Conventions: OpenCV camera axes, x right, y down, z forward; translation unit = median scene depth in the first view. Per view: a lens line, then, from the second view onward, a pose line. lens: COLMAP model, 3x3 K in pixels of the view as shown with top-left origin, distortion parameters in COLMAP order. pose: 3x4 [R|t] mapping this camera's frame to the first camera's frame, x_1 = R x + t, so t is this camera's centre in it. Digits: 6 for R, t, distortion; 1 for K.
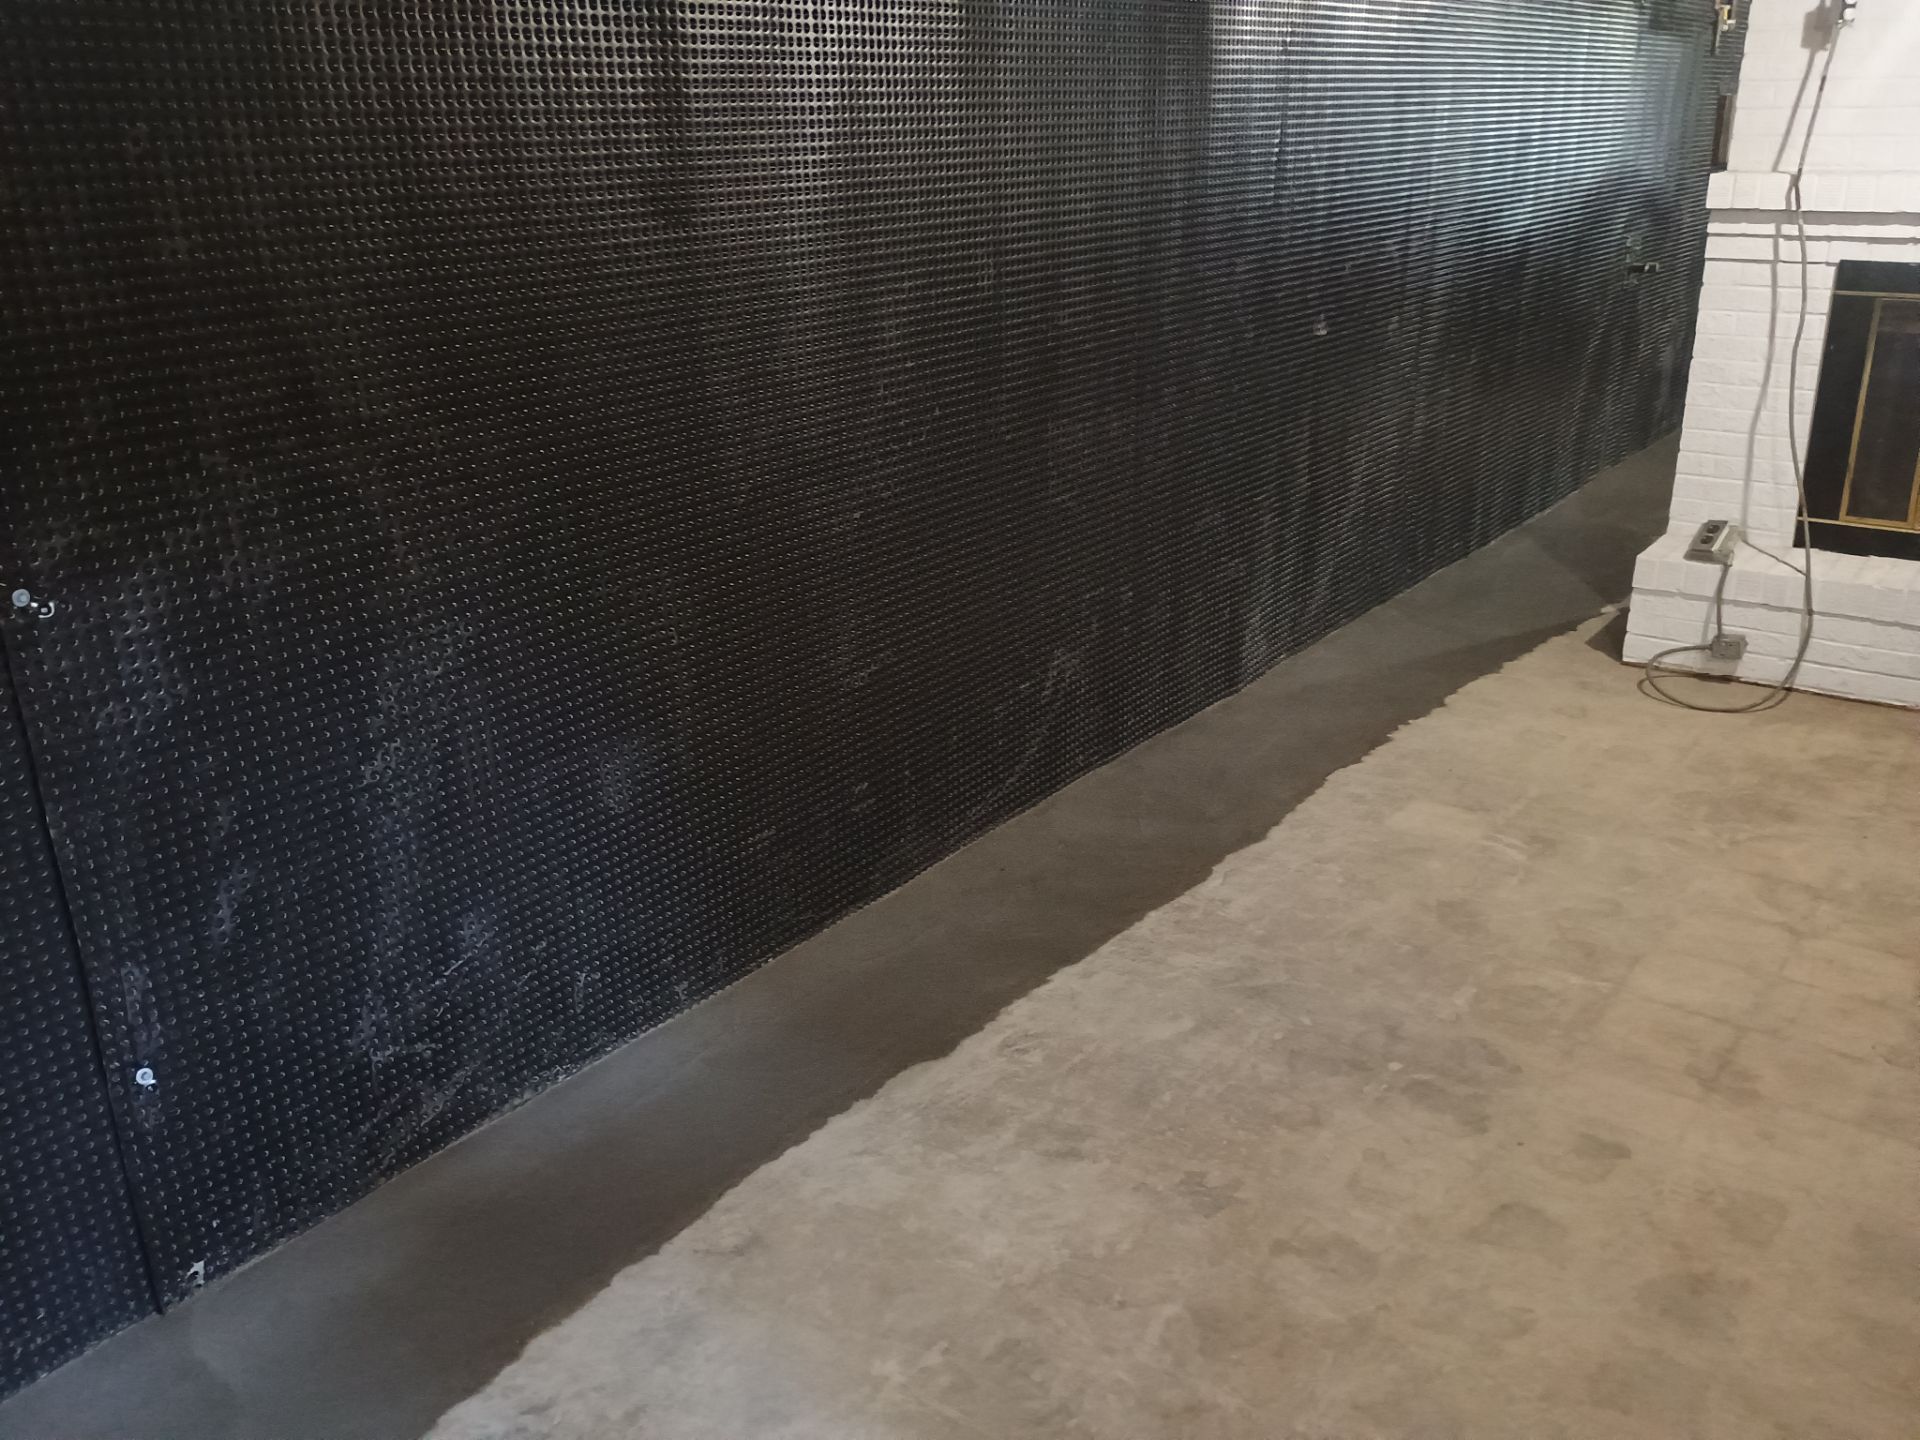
lens RADIAL K [[1654.4, 0, 964.2], [0, 1654.4, 731.4], [0, 0, 1]] dist [0.065832, -0.080480]
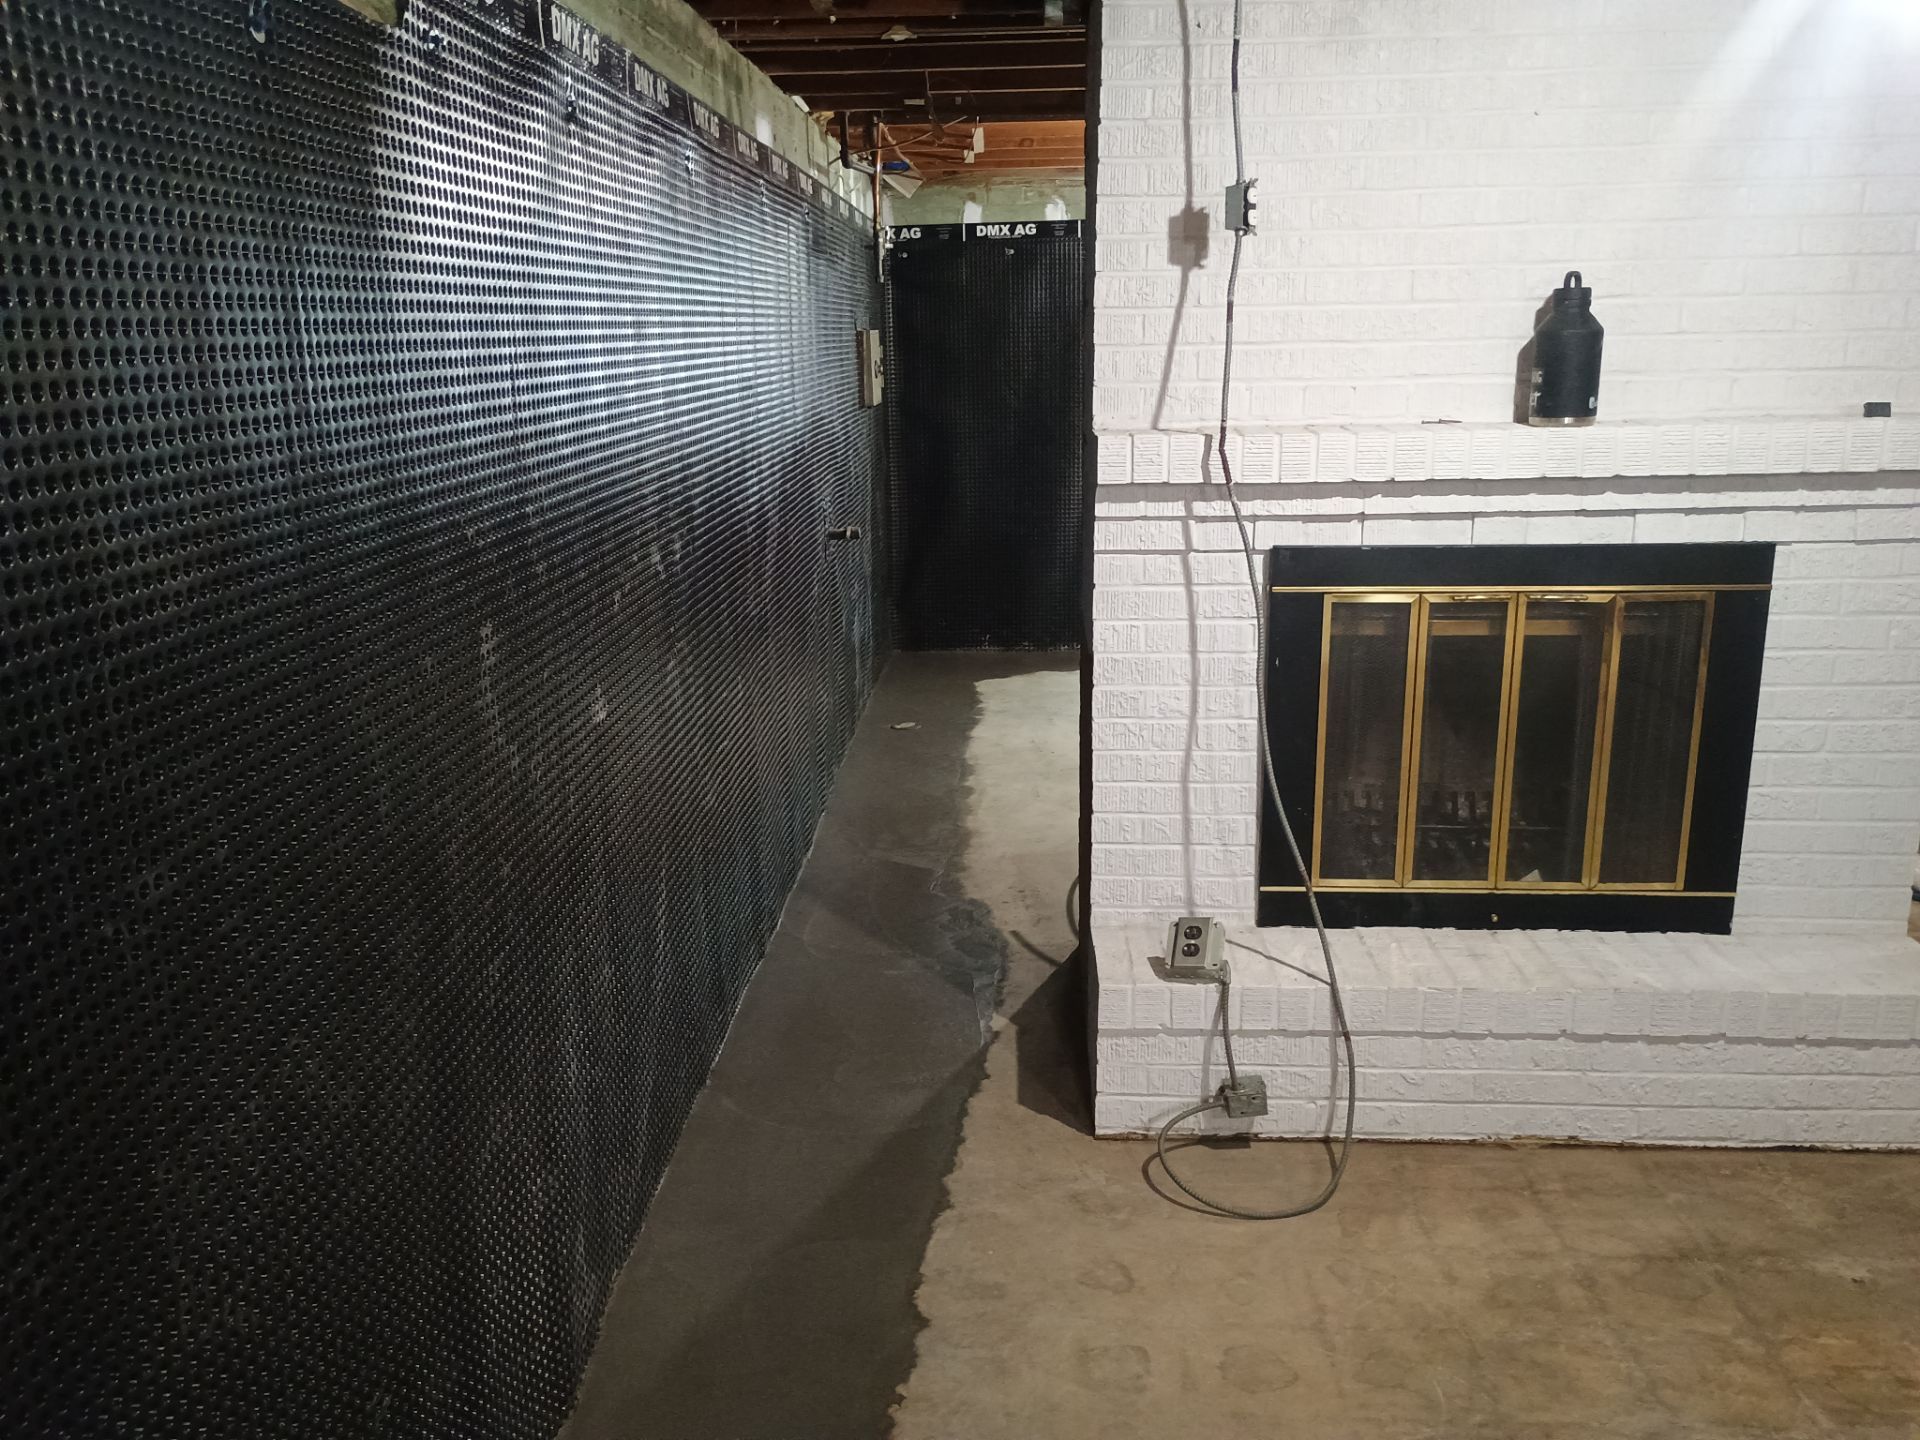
lens RADIAL K [[1654.4, 0, 940.3], [0, 1654.4, 757.9], [0, 0, 1]] dist [0.065832, -0.080480]
pose [[0.842150, -0.131875, 0.522870, 0.012914], [0.191495, 0.979573, -0.061367, -0.170830], [-0.504096, 0.151807, 0.850201, 0.464129]]
